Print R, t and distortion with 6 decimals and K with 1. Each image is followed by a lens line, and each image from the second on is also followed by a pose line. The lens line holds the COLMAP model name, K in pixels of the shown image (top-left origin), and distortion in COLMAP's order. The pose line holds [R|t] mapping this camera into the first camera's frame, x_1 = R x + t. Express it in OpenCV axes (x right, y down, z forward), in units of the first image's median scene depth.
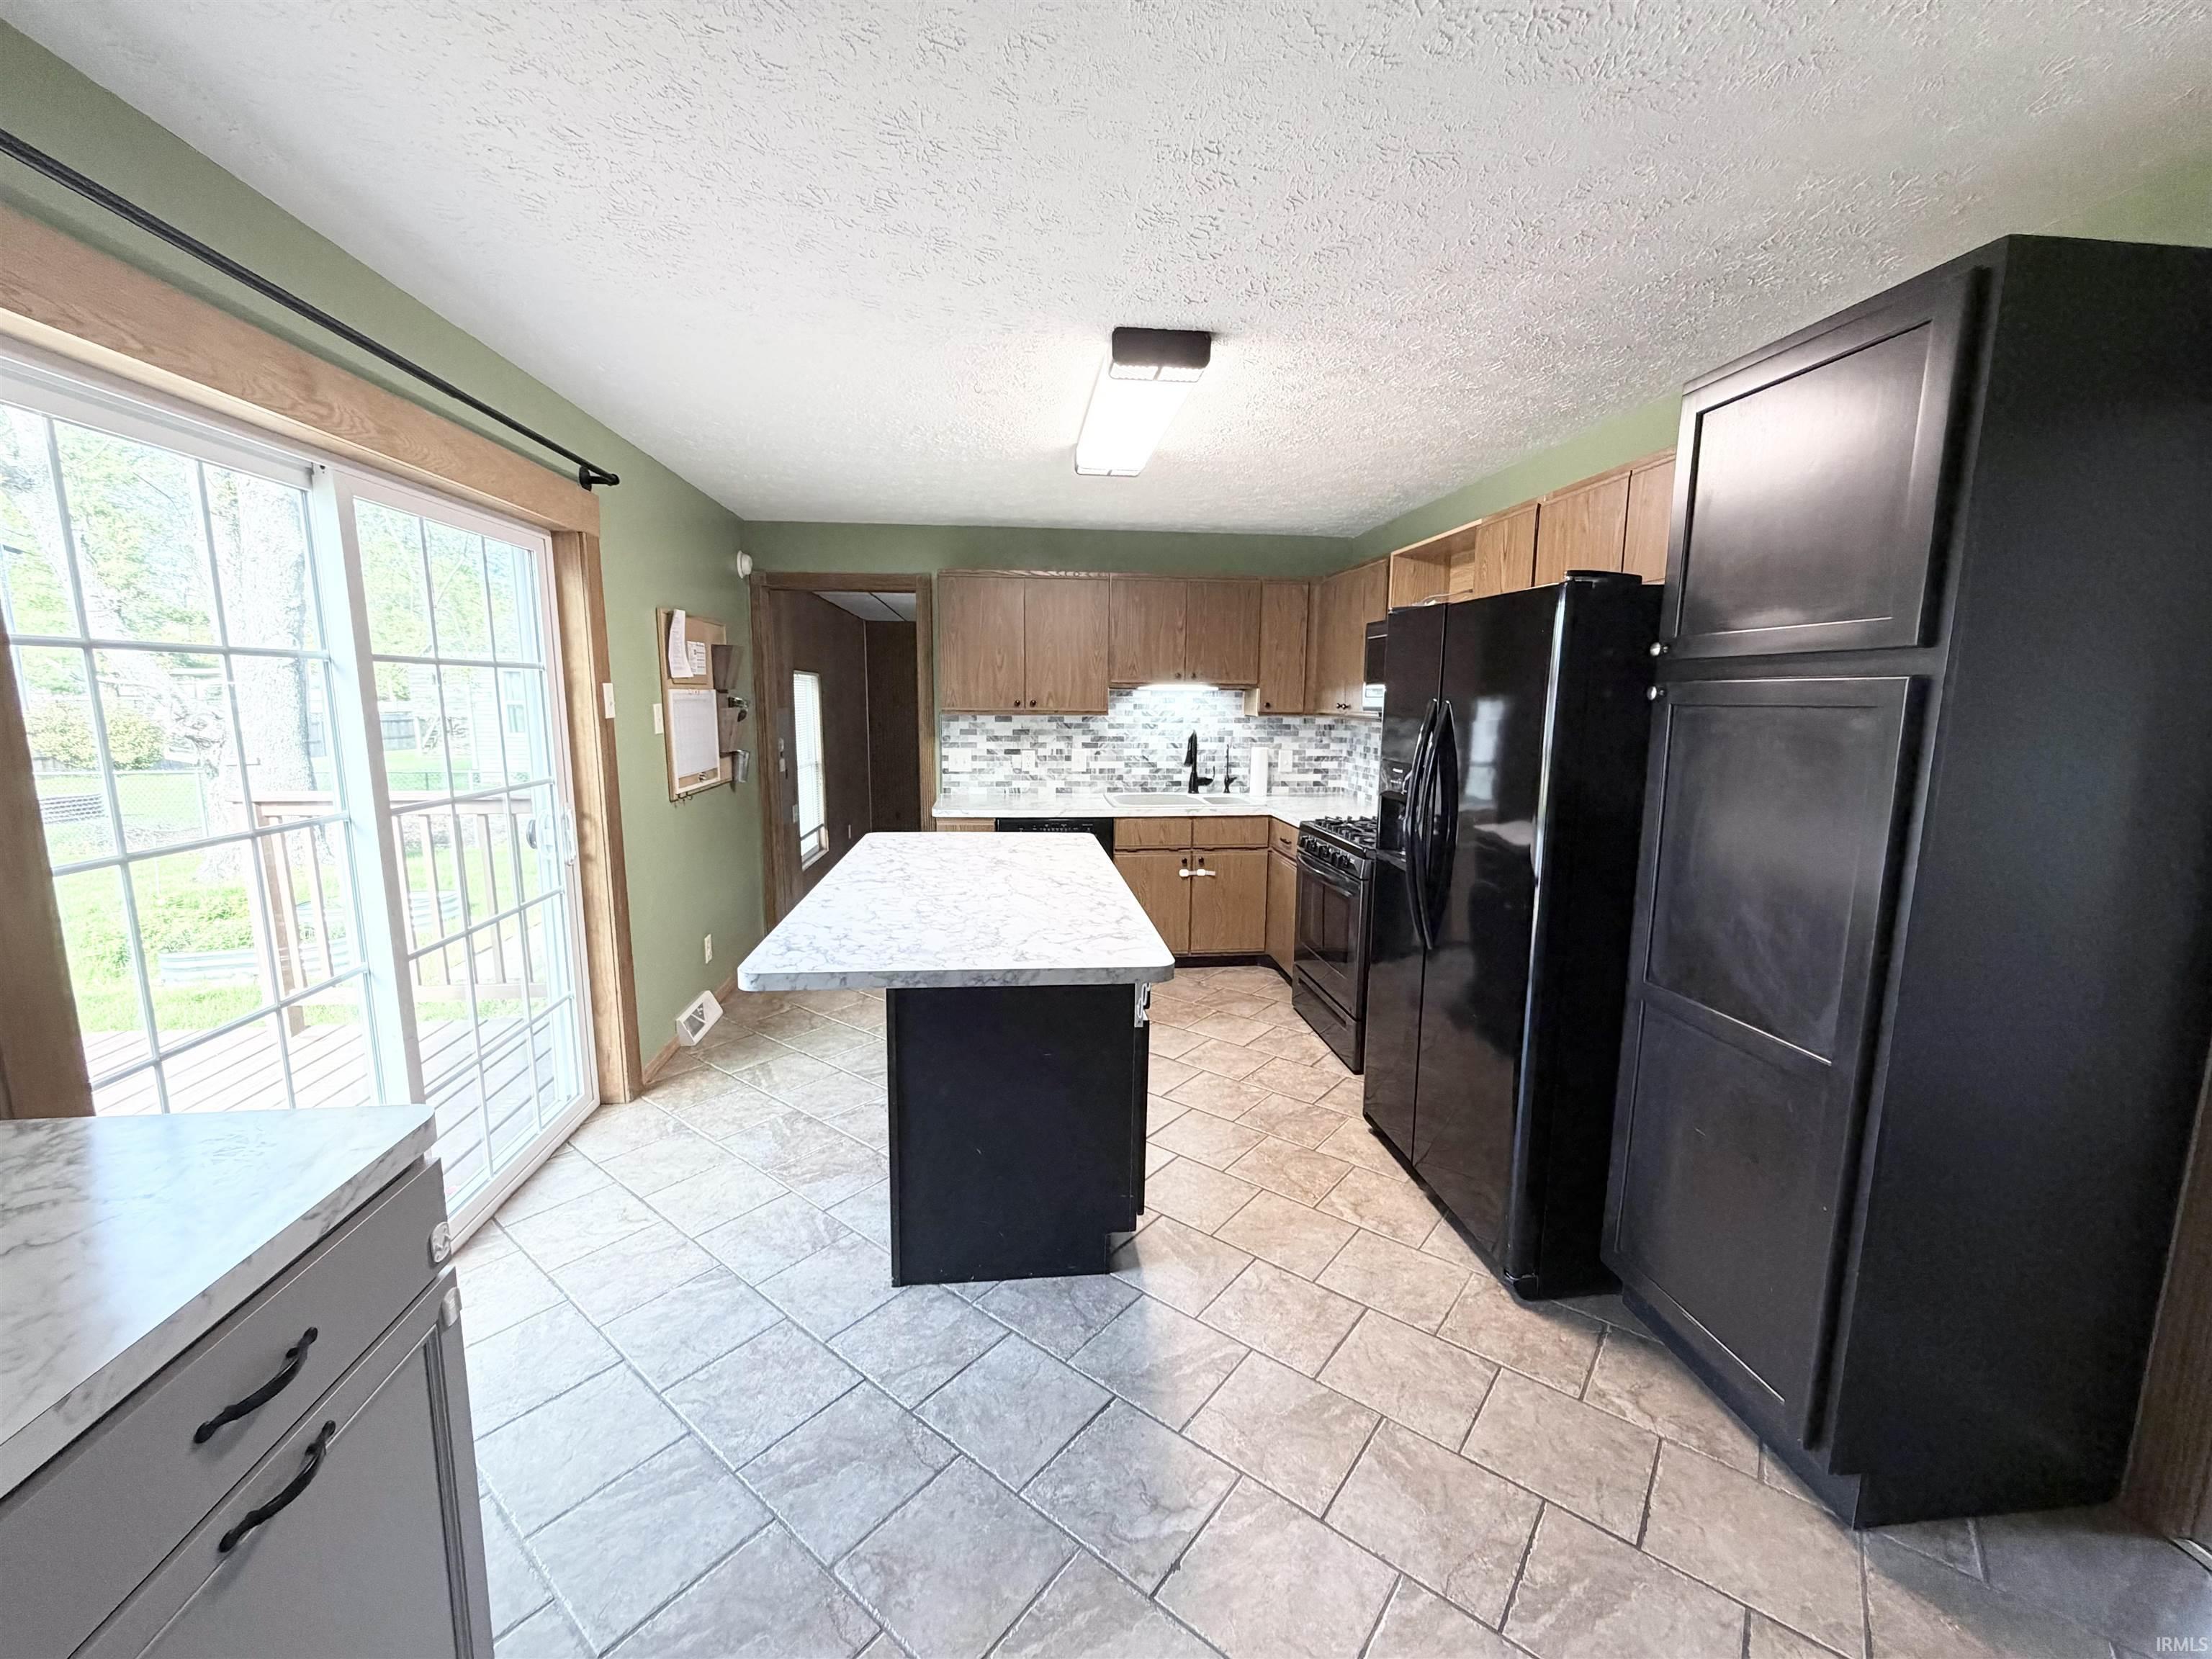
lens RADIAL K [[883.2, 0, 1097.4], [0, 883.2, 830.0], [0, 0, 1]] dist [0.001909, 0.000434]
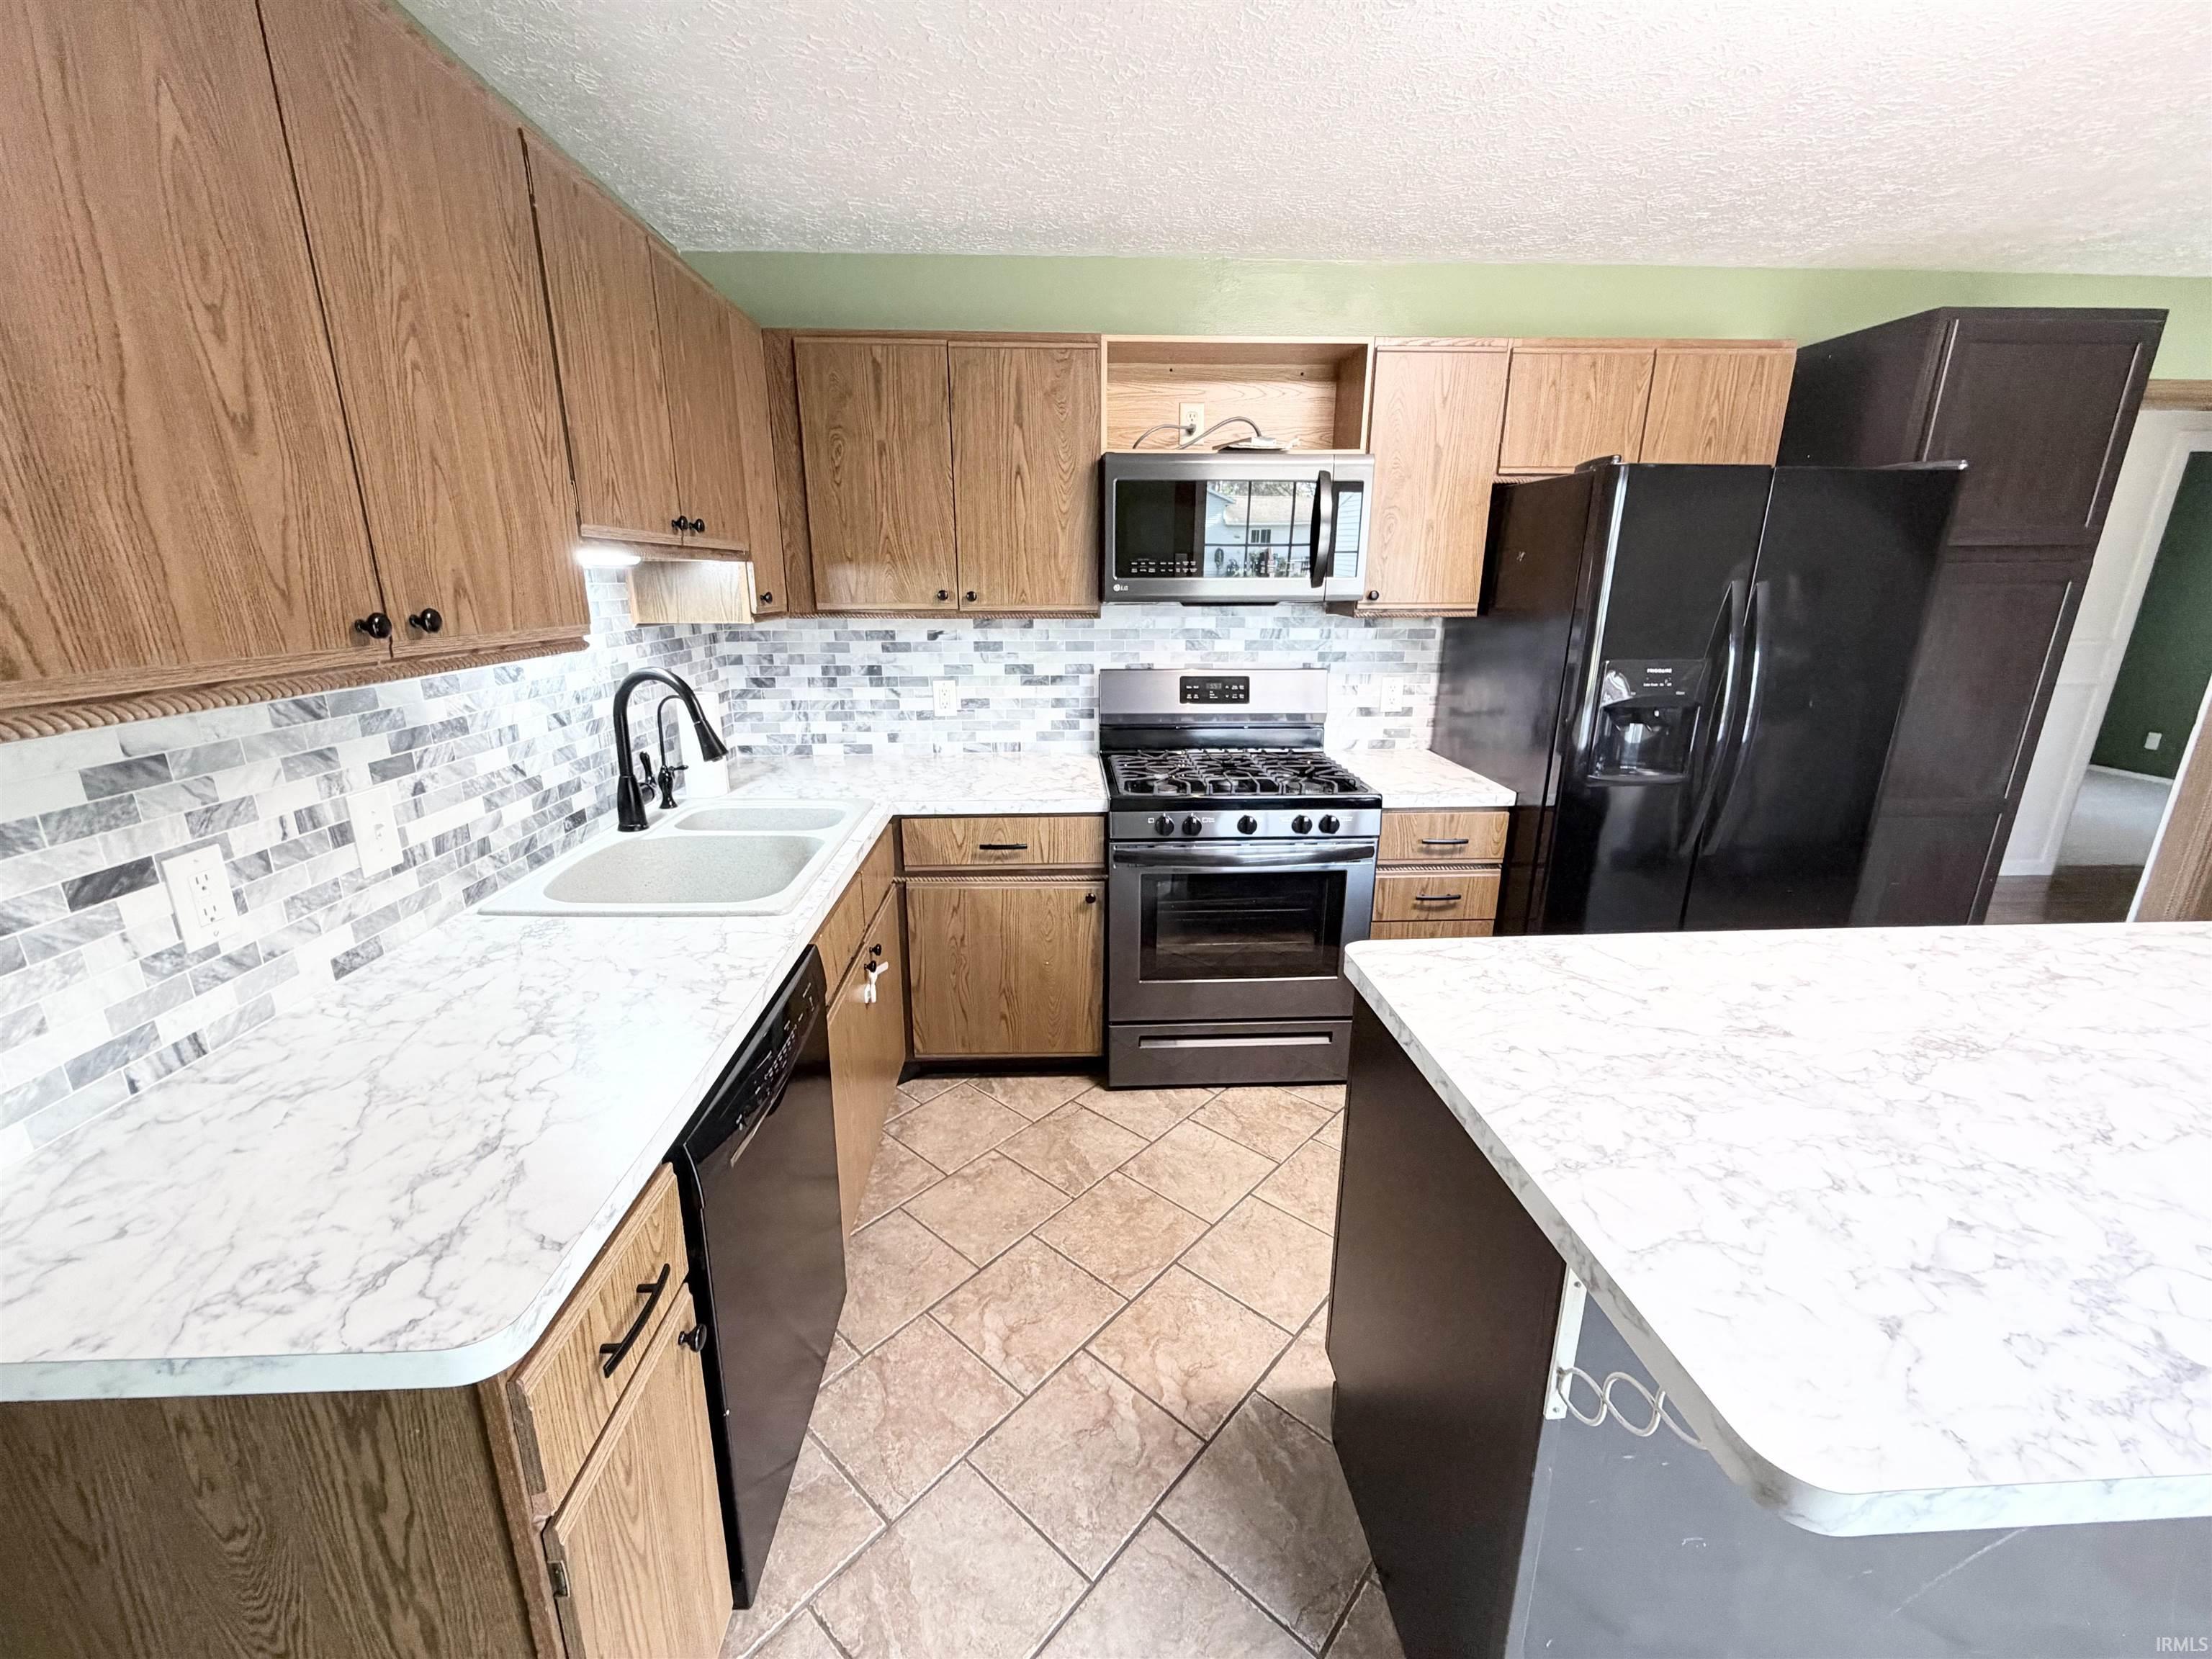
lens RADIAL K [[883.2, 0, 1108.7], [0, 883.2, 826.6], [0, 0, 1]] dist [0.001909, 0.000434]
pose [[0.051839, -0.279342, 0.958791, -0.335906], [0.152589, 0.951024, 0.268829, -0.148967], [-0.986929, 0.132365, 0.091925, 0.948637]]
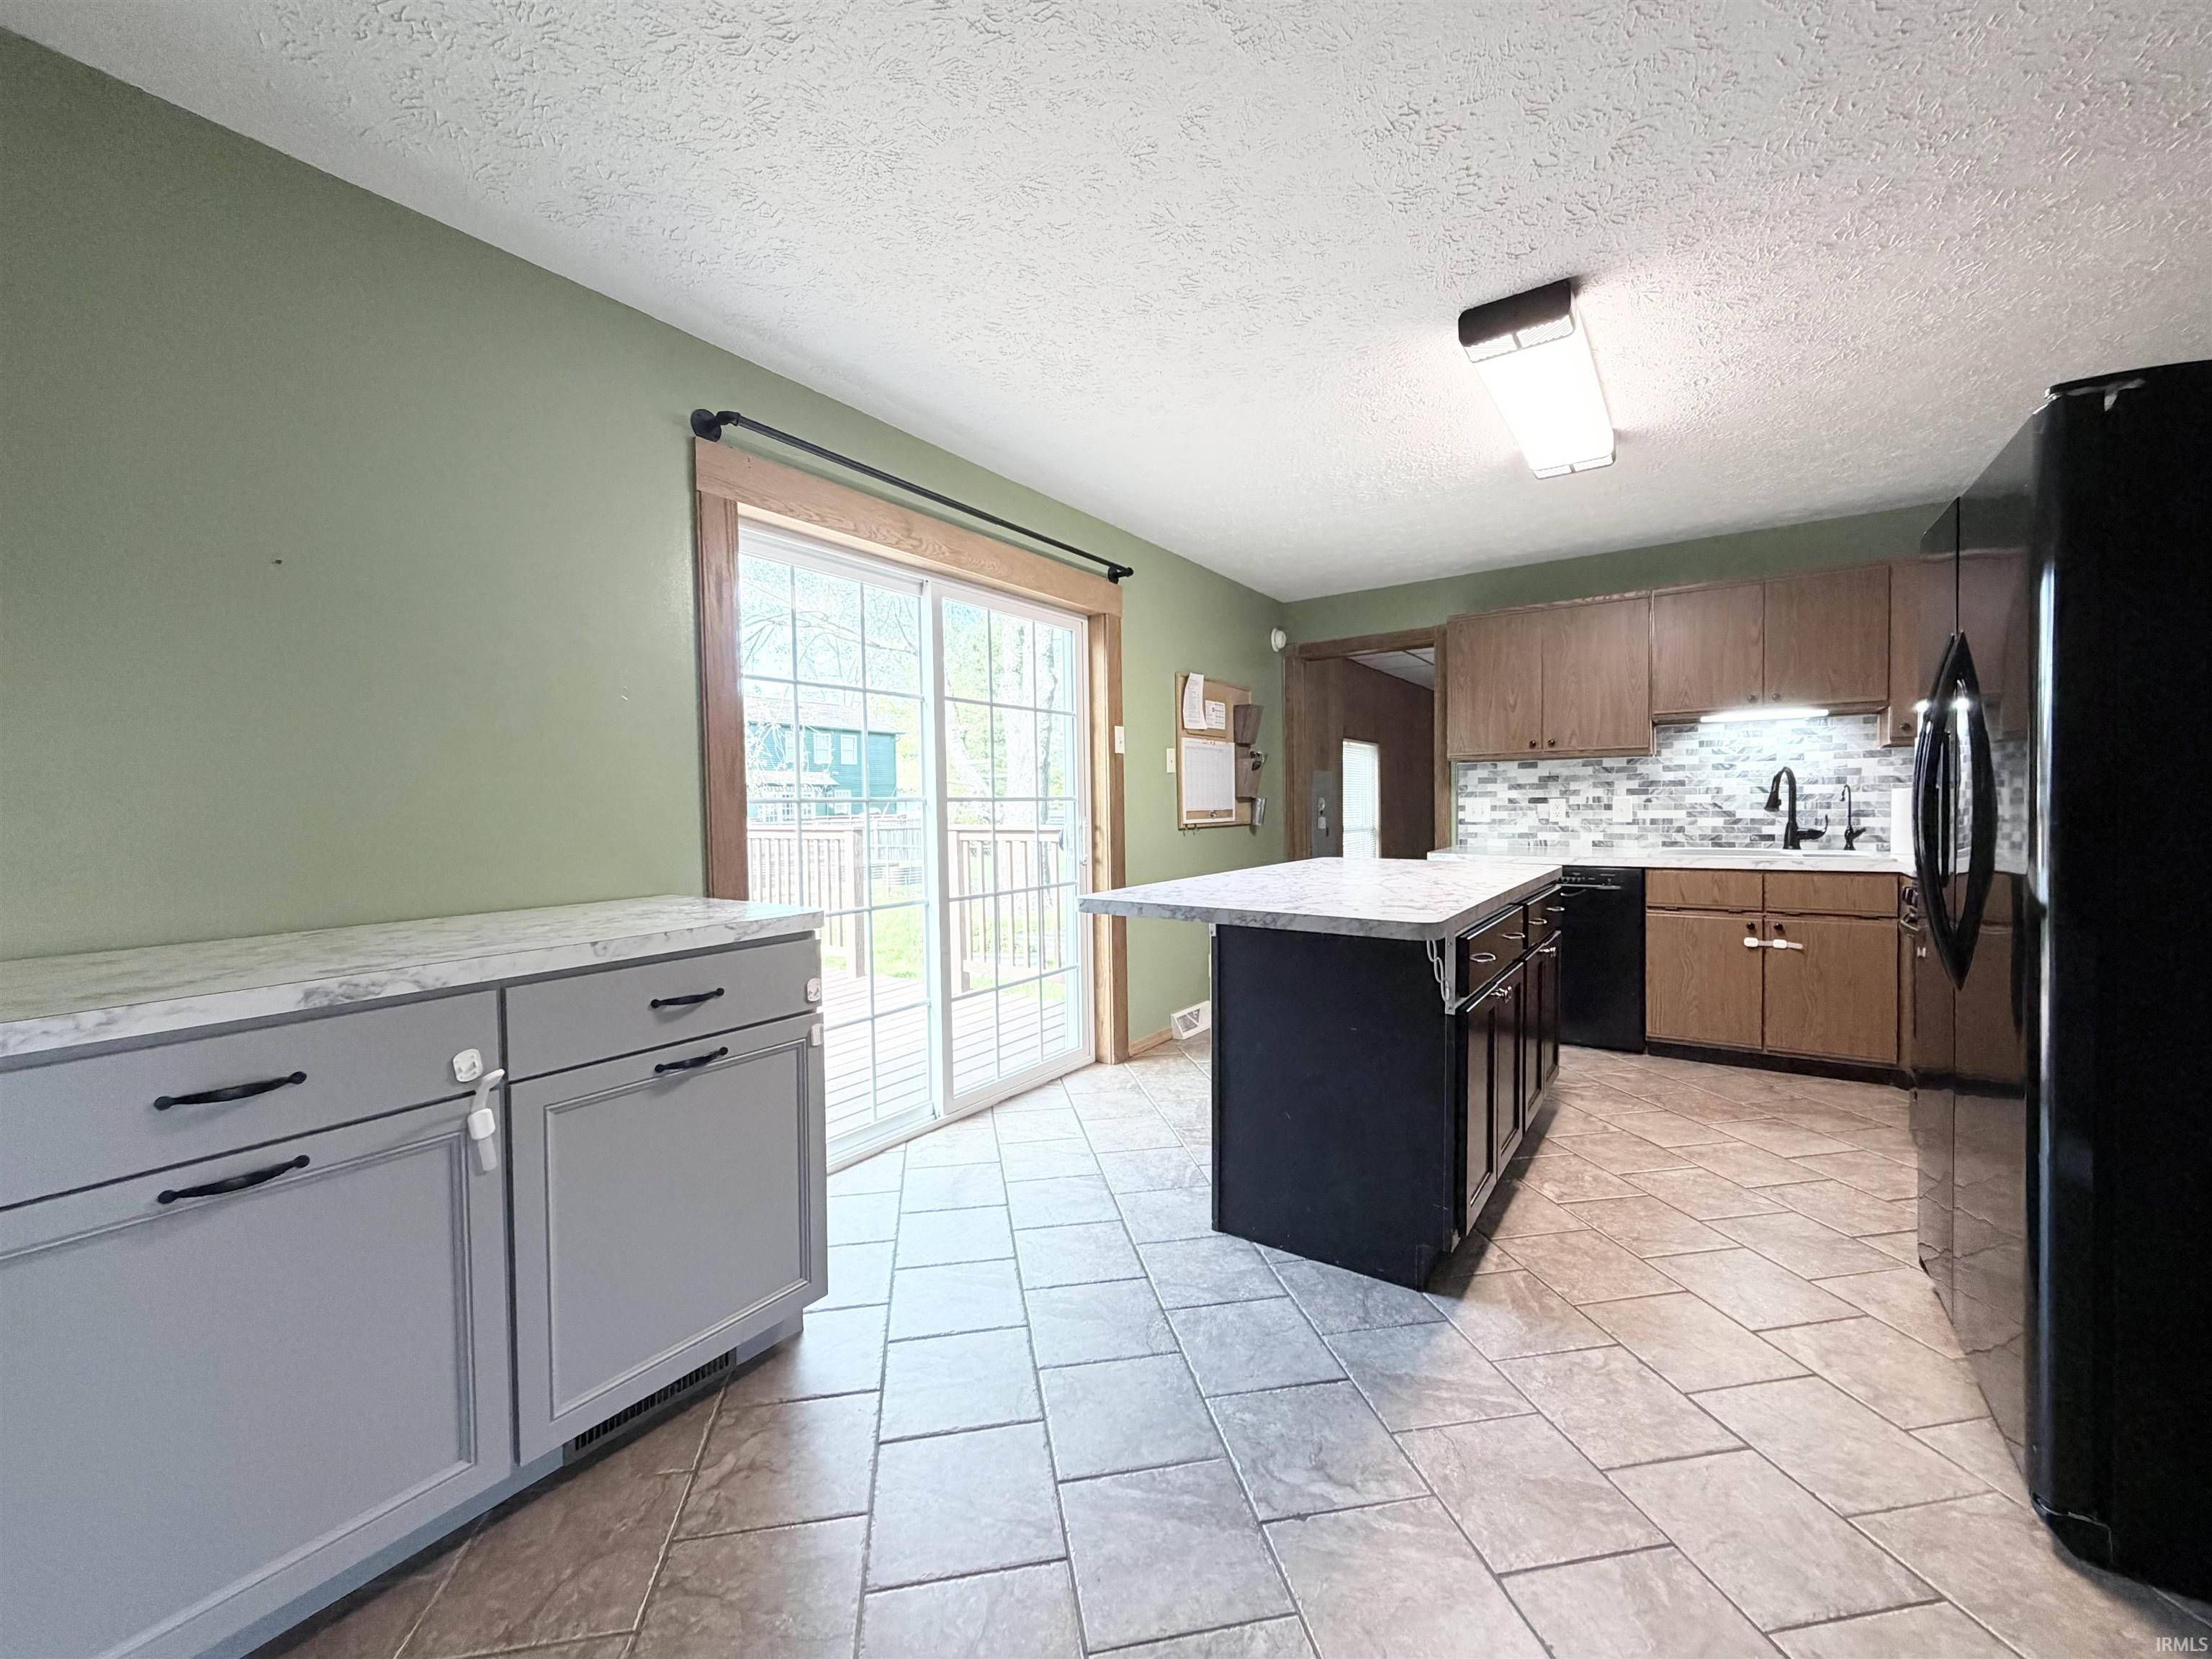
lens RADIAL K [[883.2, 0, 1100.0], [0, 883.2, 830.3], [0, 0, 1]] dist [0.001909, 0.000434]
pose [[0.754202, 0.000435, -0.656642, 0.203170], [-0.081180, 0.992390, -0.092584, 0.079638], [0.651605, 0.123133, 0.748498, 0.025368]]
